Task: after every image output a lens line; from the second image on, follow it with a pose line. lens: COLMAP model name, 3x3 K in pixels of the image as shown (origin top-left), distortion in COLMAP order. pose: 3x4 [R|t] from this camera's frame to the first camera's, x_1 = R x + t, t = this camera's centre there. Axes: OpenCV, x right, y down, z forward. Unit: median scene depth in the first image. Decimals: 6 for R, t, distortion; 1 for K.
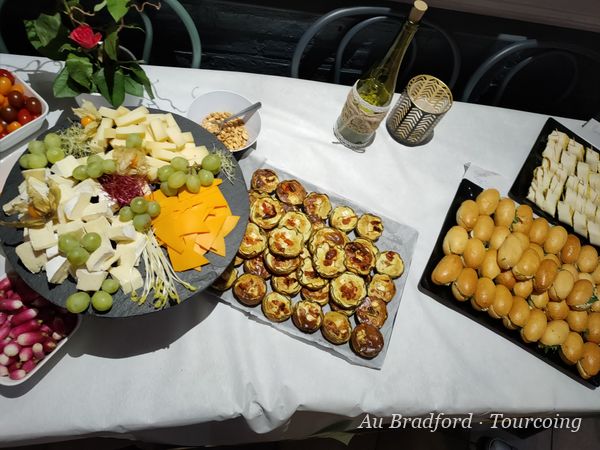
lens RADIAL K [[463.9, 0, 298.8], [0, 463.9, 230.2], [0, 0, 1]] dist [0.045794, -0.076728]
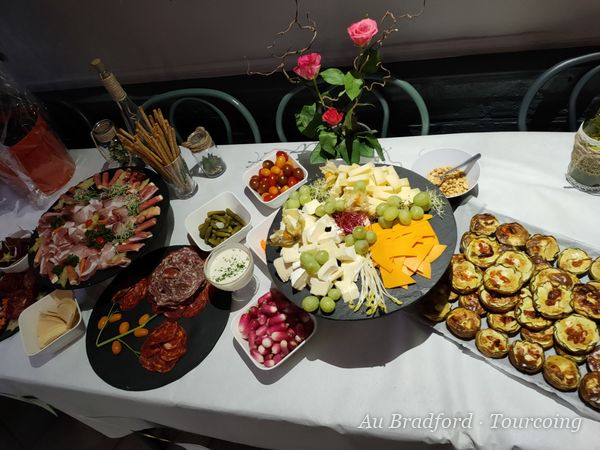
lens RADIAL K [[463.9, 0, 295.9], [0, 463.9, 225.7], [0, 0, 1]] dist [0.045794, -0.076728]
pose [[0.850848, -0.037638, -0.524062, 0.134263], [-0.069478, 0.980612, -0.183231, 0.135767], [0.520798, 0.192312, 0.831736, -0.104399]]
